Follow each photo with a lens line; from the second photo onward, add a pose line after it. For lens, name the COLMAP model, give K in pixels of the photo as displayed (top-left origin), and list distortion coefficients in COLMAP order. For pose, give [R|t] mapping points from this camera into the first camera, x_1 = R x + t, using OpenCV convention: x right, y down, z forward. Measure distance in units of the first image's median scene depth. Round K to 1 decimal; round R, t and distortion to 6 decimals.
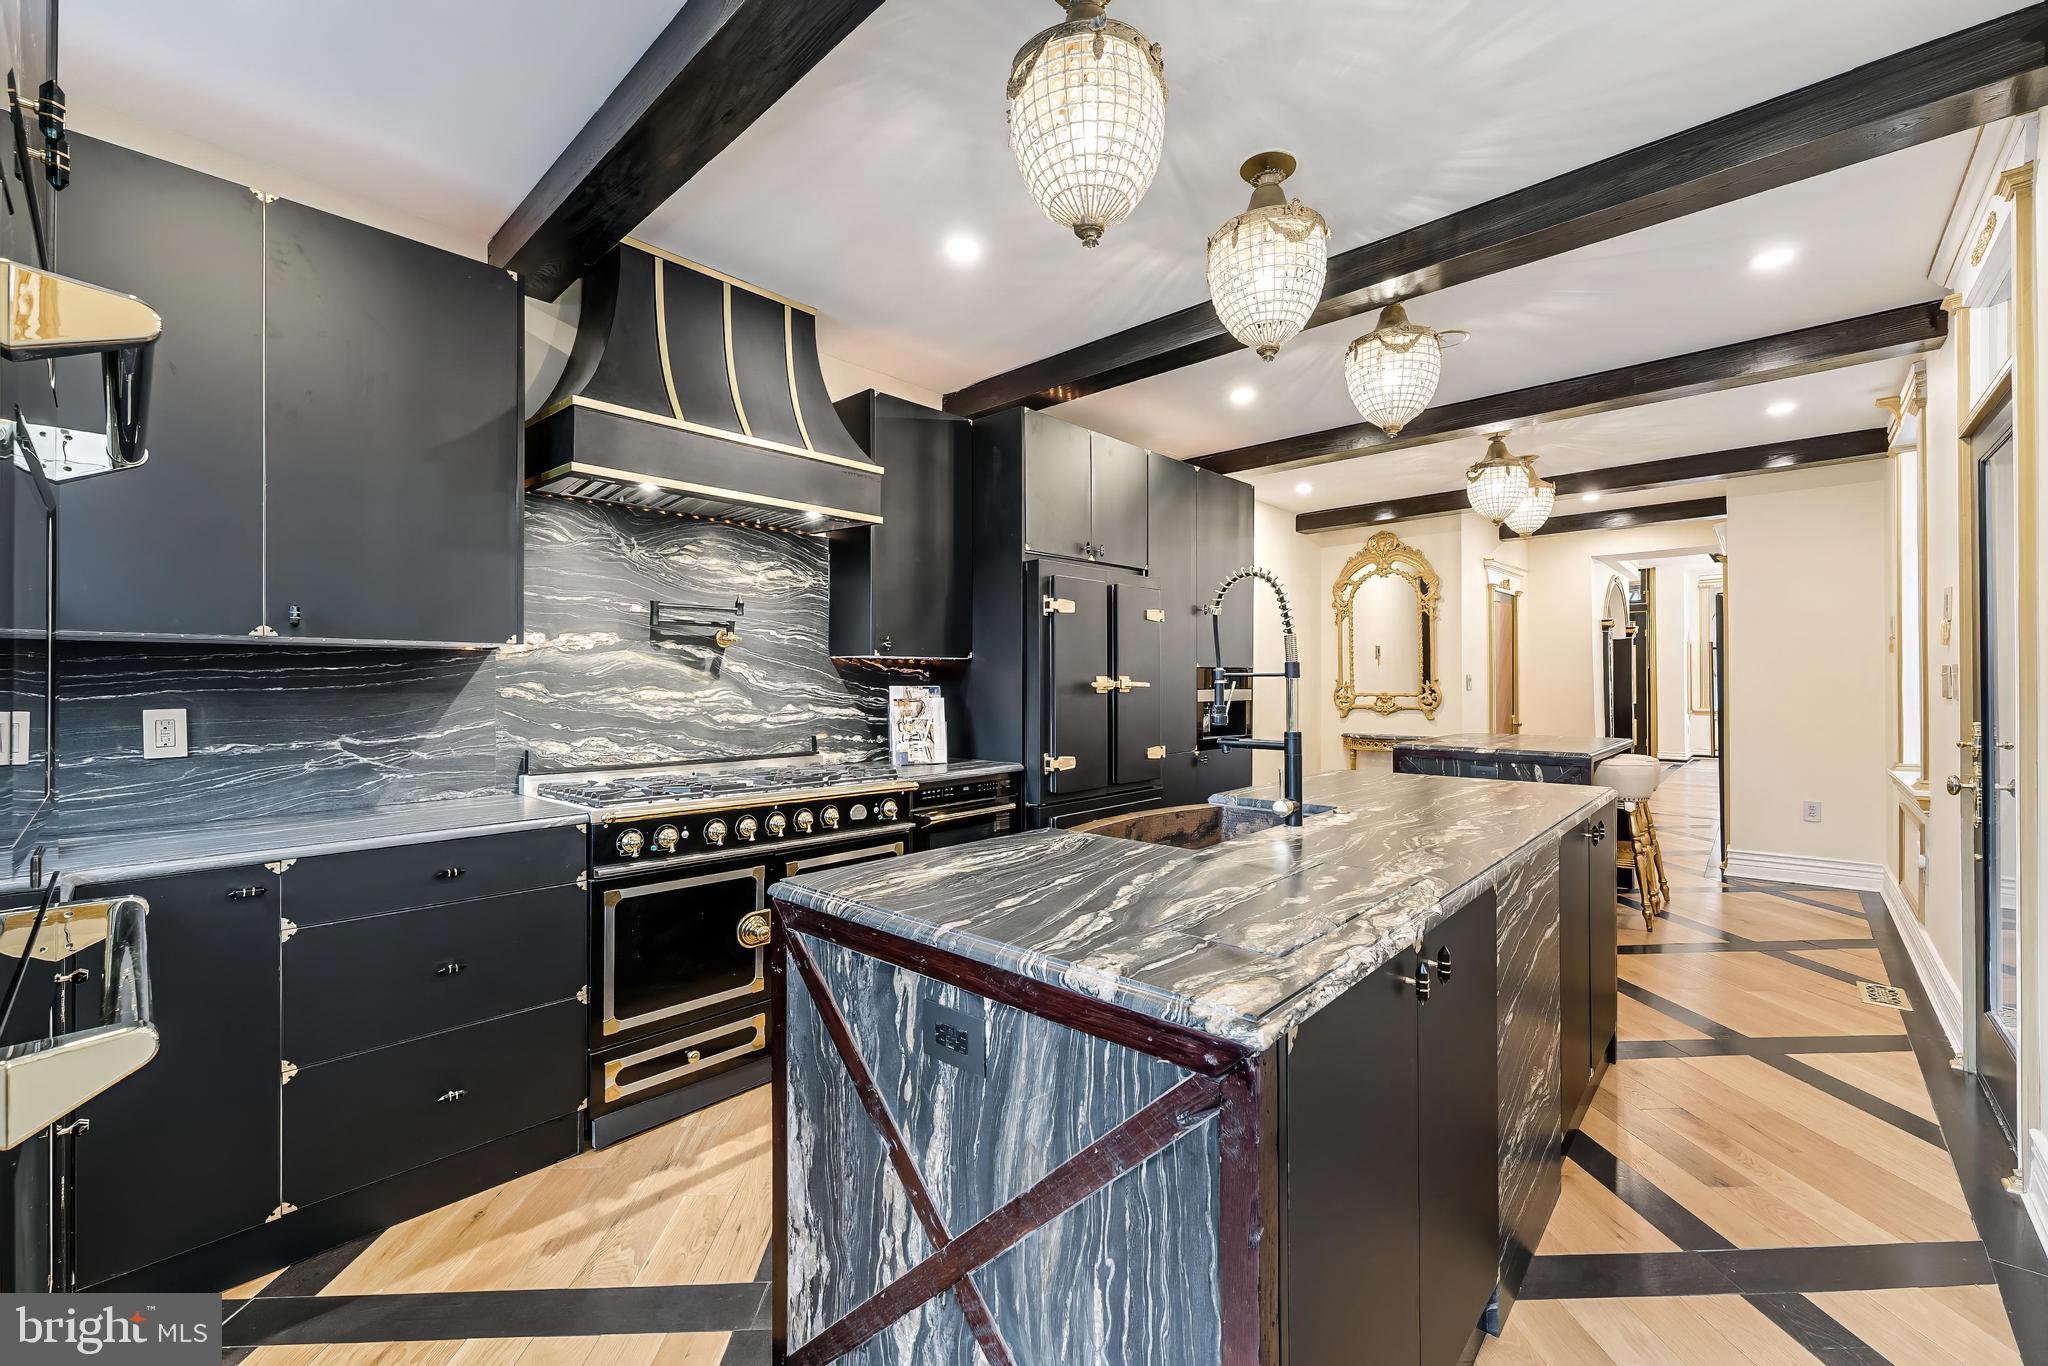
lens RADIAL K [[823.3, 0, 1055.4], [0, 823.3, 677.0], [0, 0, 1]] dist [0.001731, -0.000593]
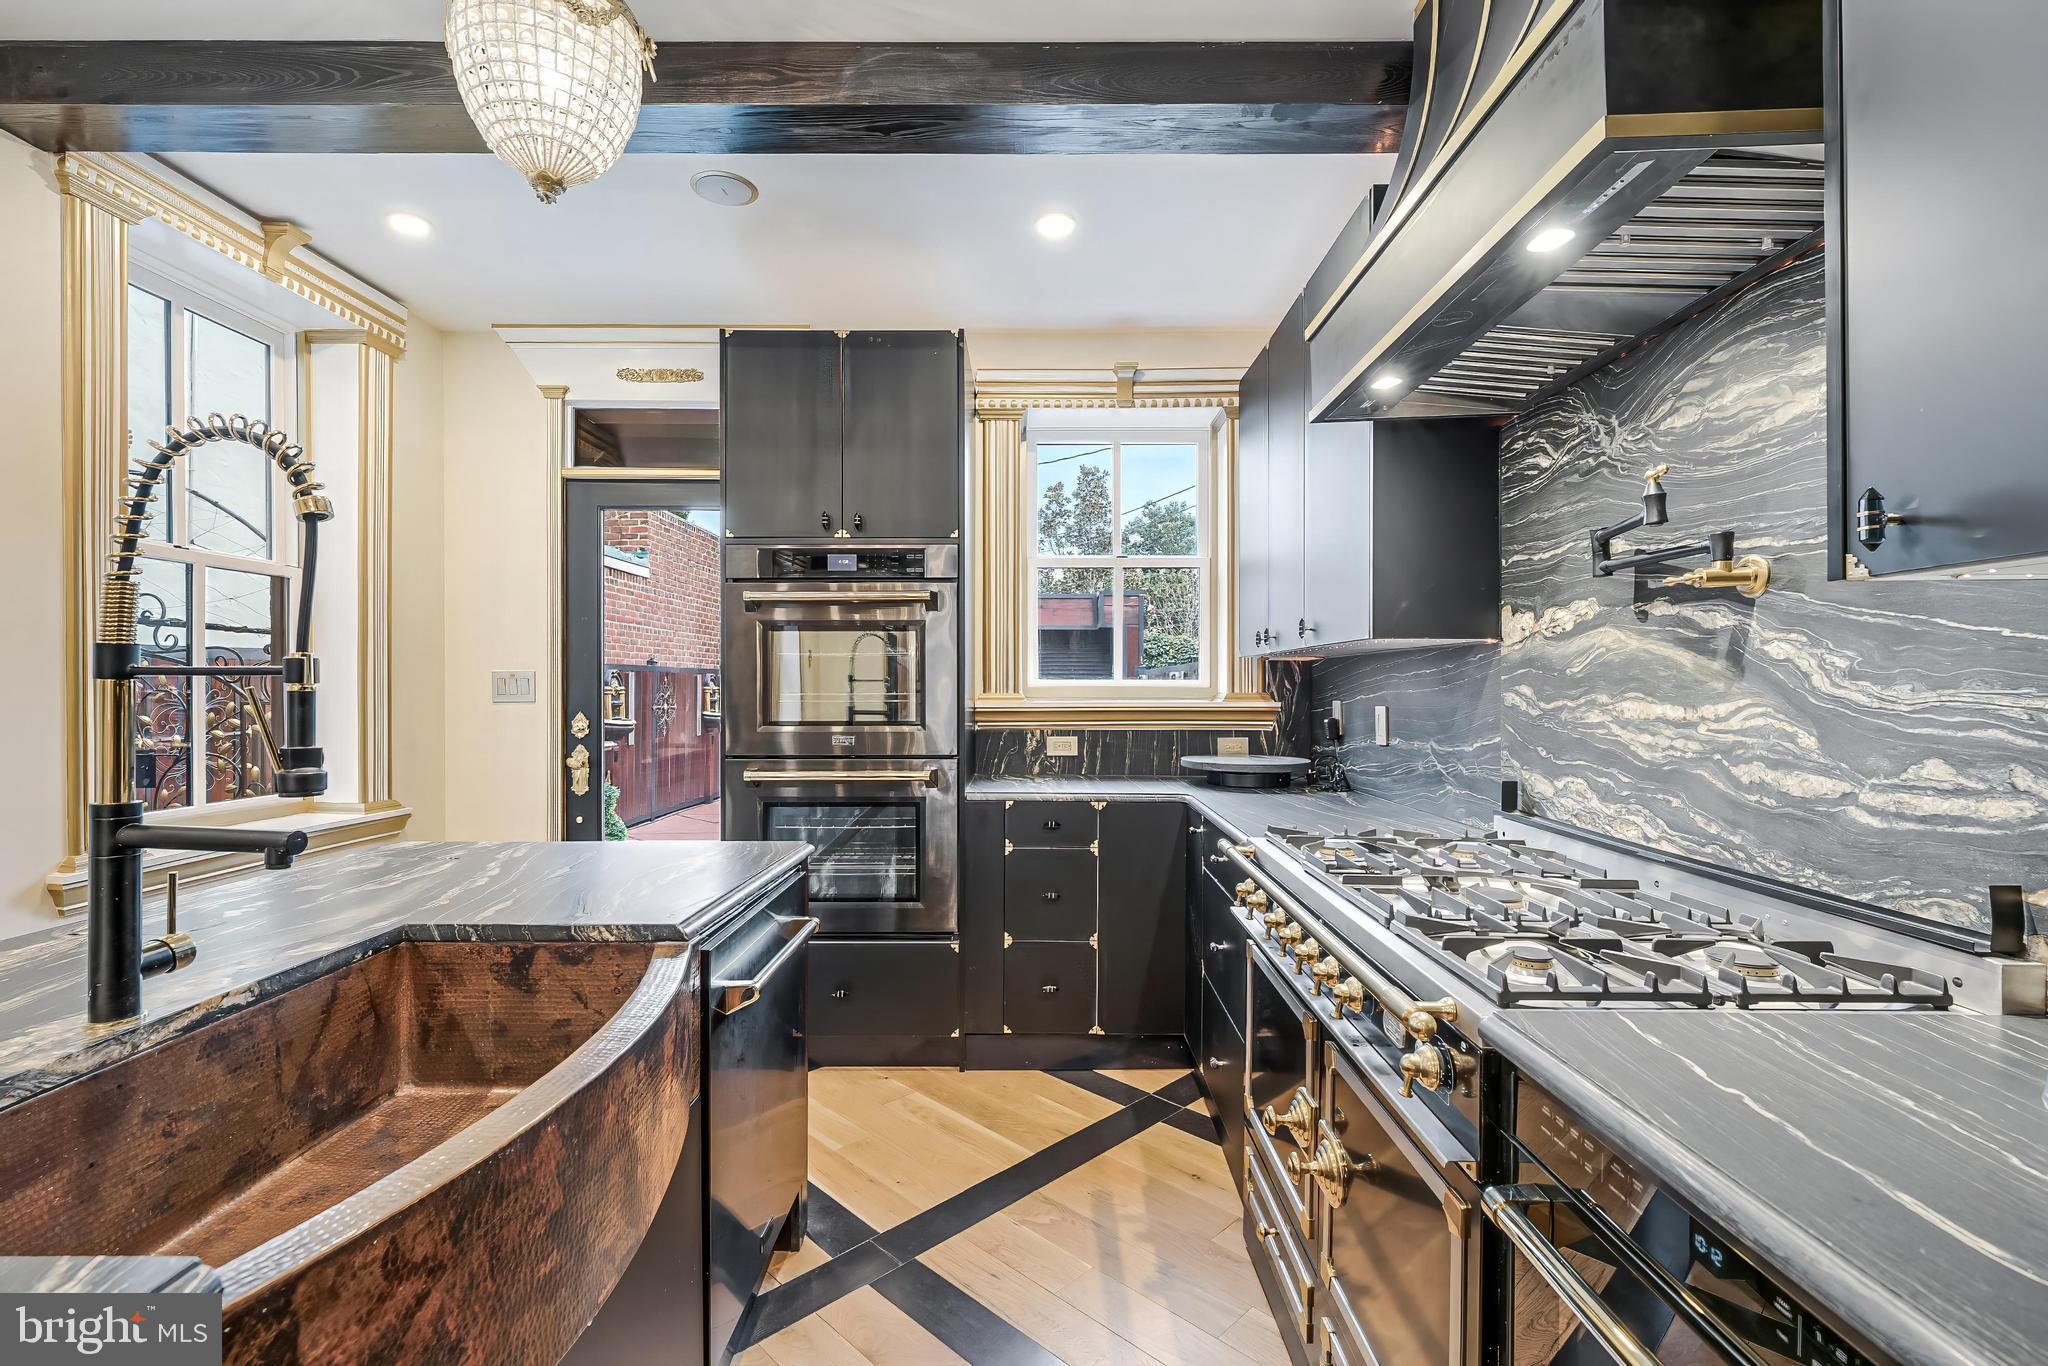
lens RADIAL K [[909.2, 0, 1027.1], [0, 909.2, 693.0], [0, 0, 1]] dist [-0.000377, 0.000163]
pose [[-0.754996, 0.007866, -0.655682, 0.156903], [0.005906, 0.999969, 0.005195, 0.005905], [0.655703, 0.000050, -0.755019, 1.134010]]
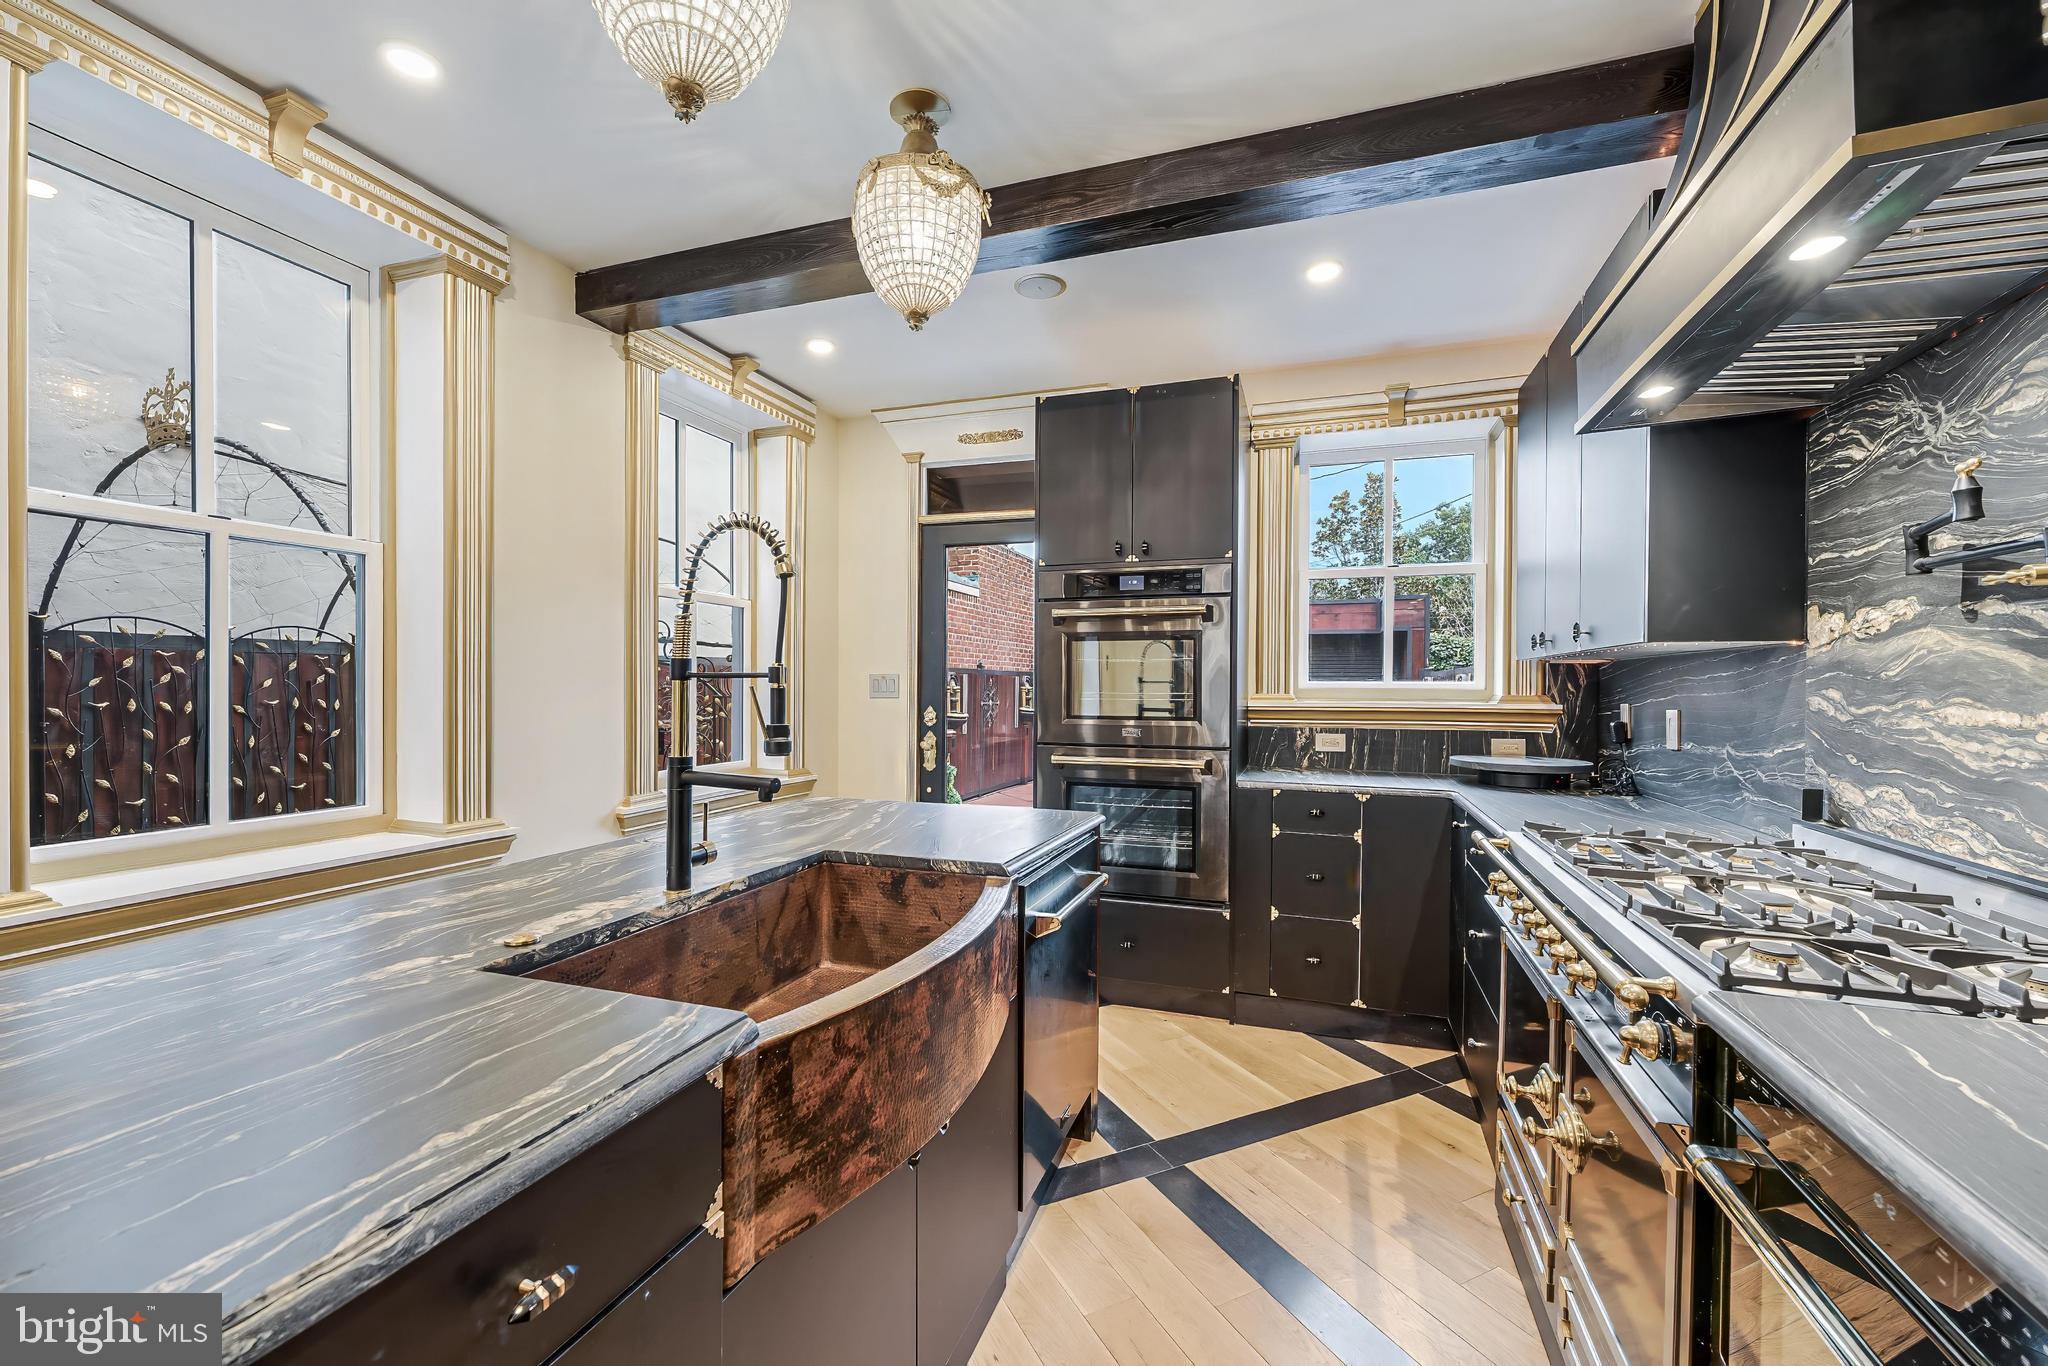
lens RADIAL K [[823.3, 0, 1030.2], [0, 823.3, 695.3], [0, 0, 1]] dist [0.001731, -0.000593]
pose [[-0.926873, 0.002466, -0.375366, 0.180993], [-0.000133, 0.999976, 0.006899, 0.006143], [0.375374, 0.006445, -0.926851, 1.193386]]
